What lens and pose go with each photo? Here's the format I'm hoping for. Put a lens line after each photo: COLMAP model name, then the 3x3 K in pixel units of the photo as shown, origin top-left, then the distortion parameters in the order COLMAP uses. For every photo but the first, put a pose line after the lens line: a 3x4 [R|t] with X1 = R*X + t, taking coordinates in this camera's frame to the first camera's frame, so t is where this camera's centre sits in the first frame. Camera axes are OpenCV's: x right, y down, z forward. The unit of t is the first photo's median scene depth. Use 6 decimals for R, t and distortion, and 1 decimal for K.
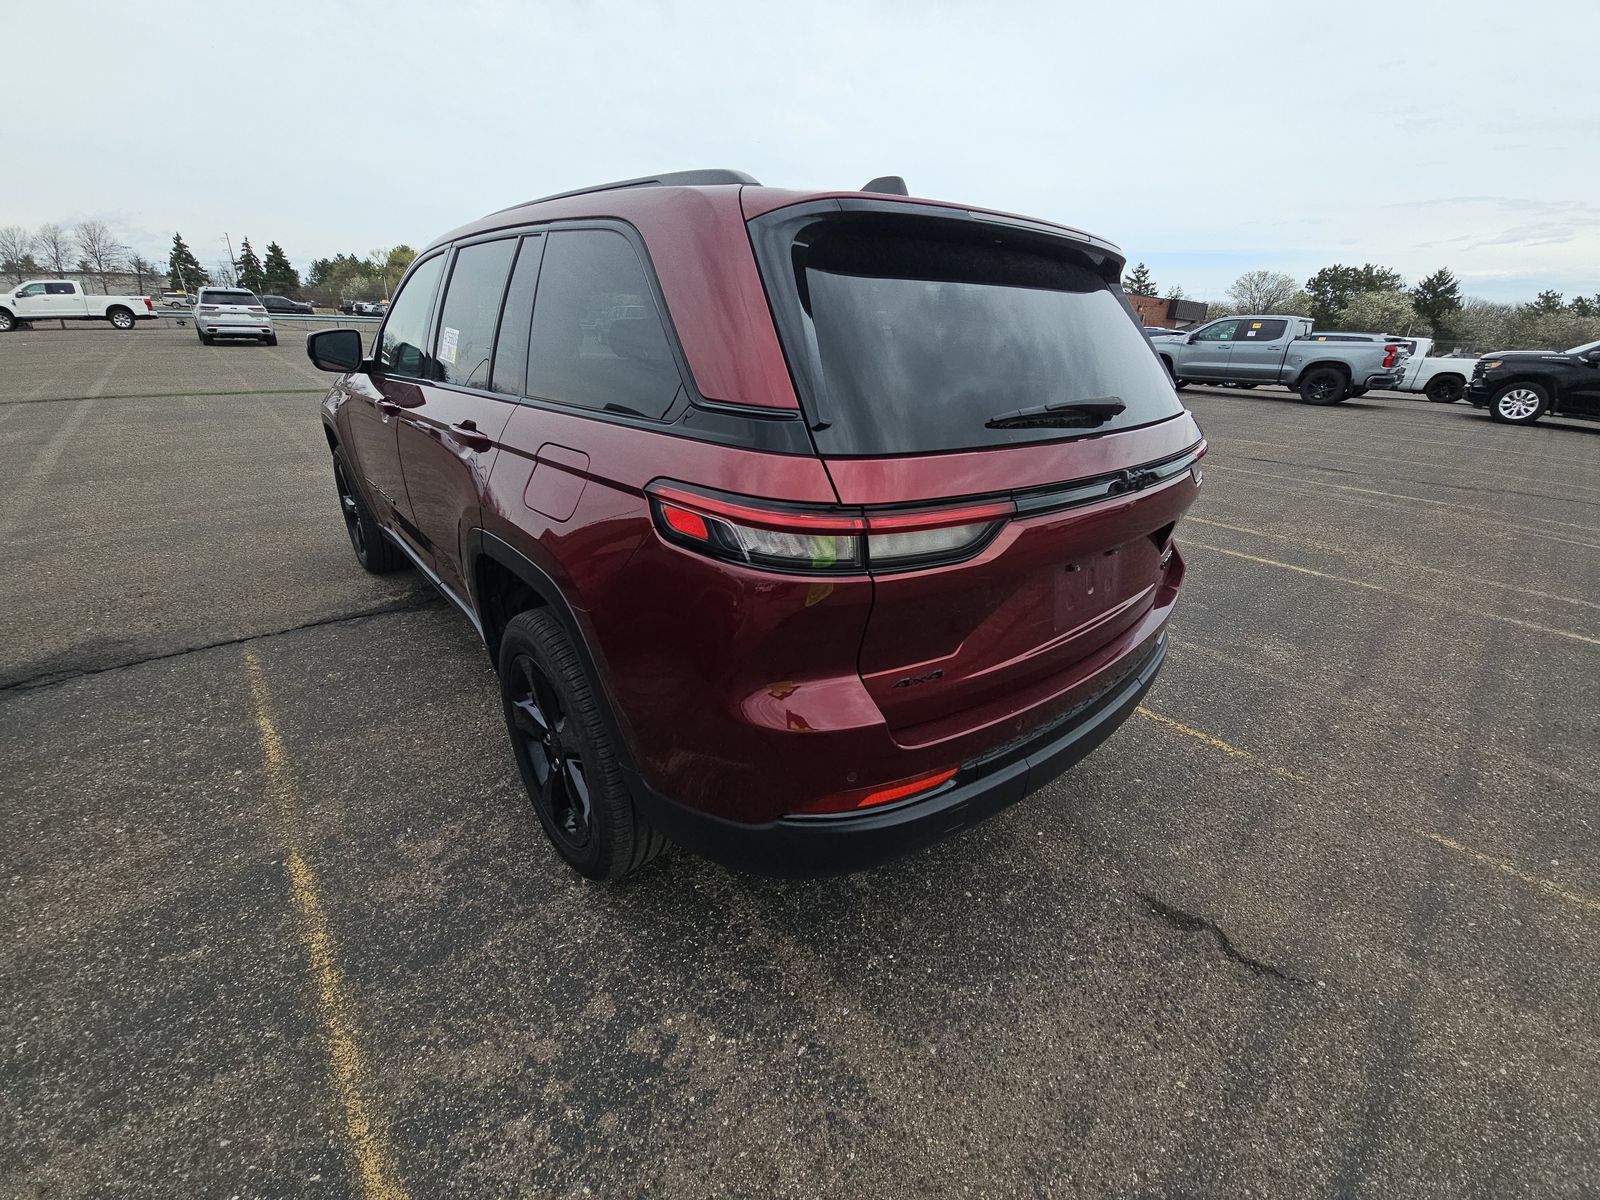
lens RADIAL K [[652.5, 0, 803.4], [0, 652.5, 601.1], [0, 0, 1]] dist [-0.001203, -0.002796]
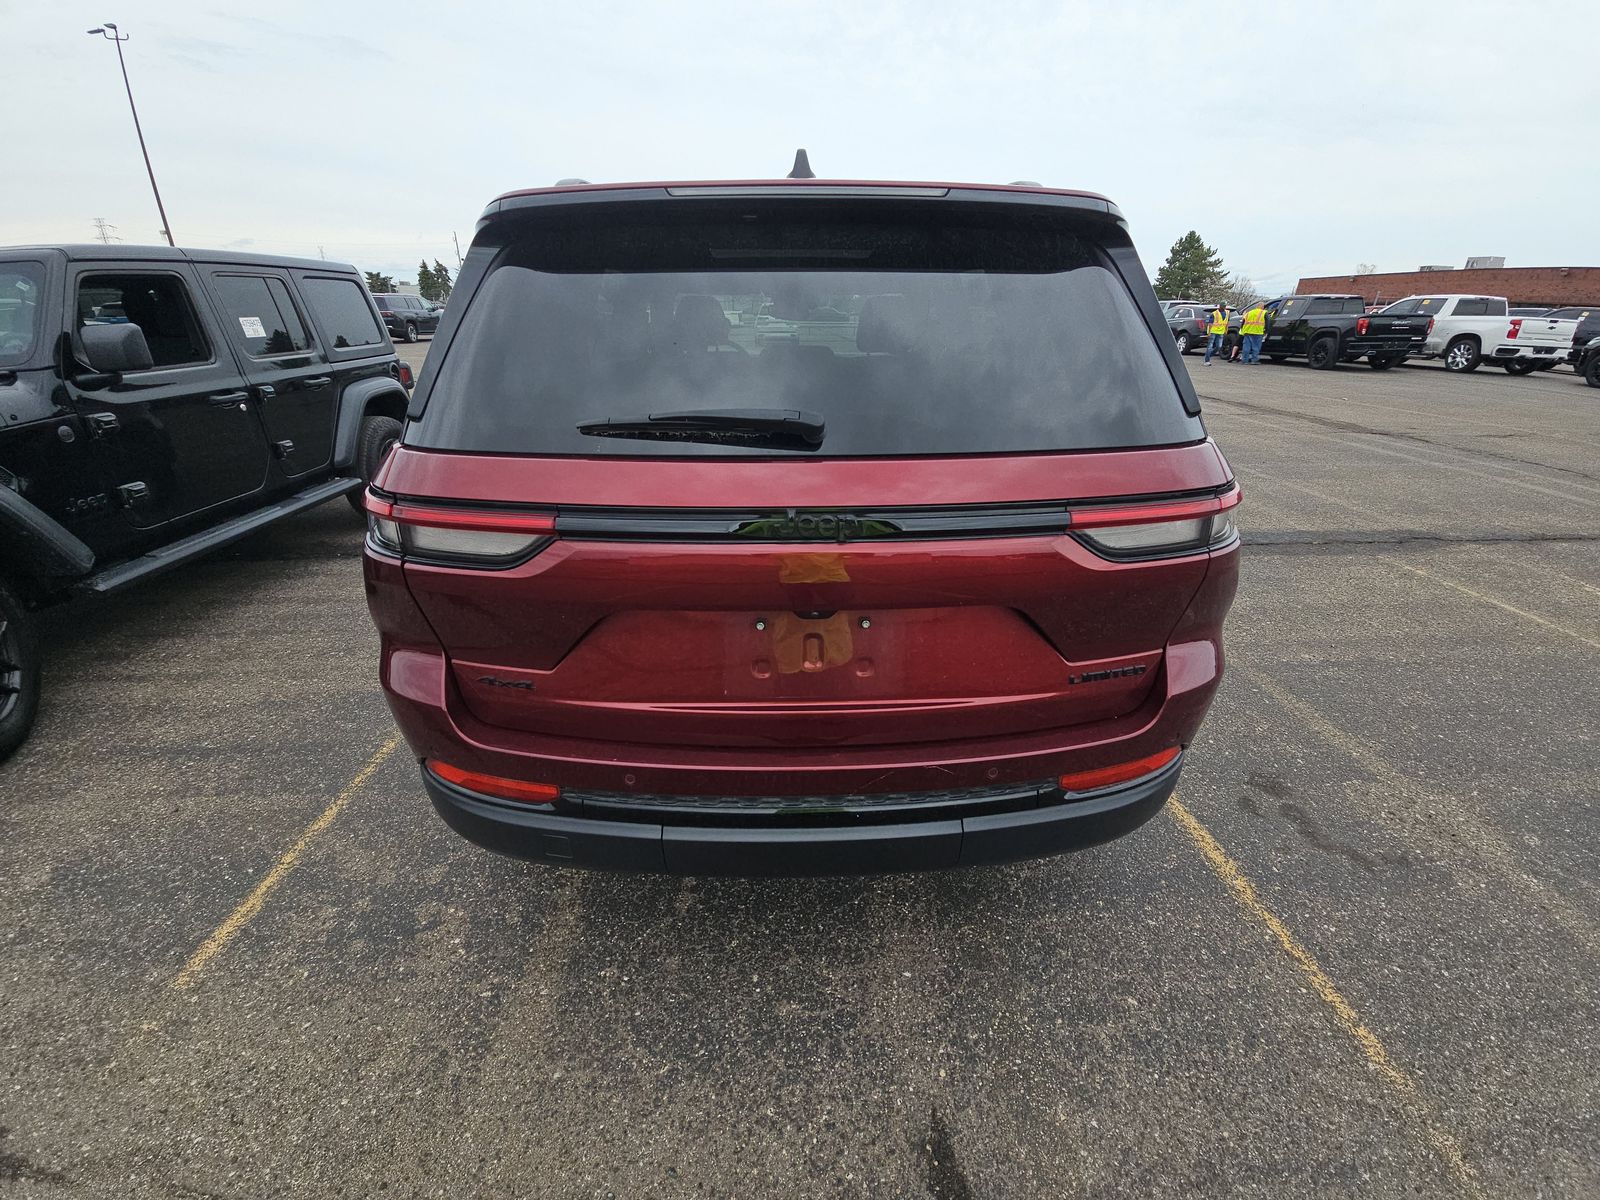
lens RADIAL K [[652.5, 0, 814.5], [0, 652.5, 601.9], [0, 0, 1]] dist [-0.001203, -0.002796]
pose [[0.773863, 0.229154, -0.590445, 0.880989], [-0.230881, 0.970170, 0.073925, -0.144496], [0.589772, 0.079115, 0.803685, 0.387026]]
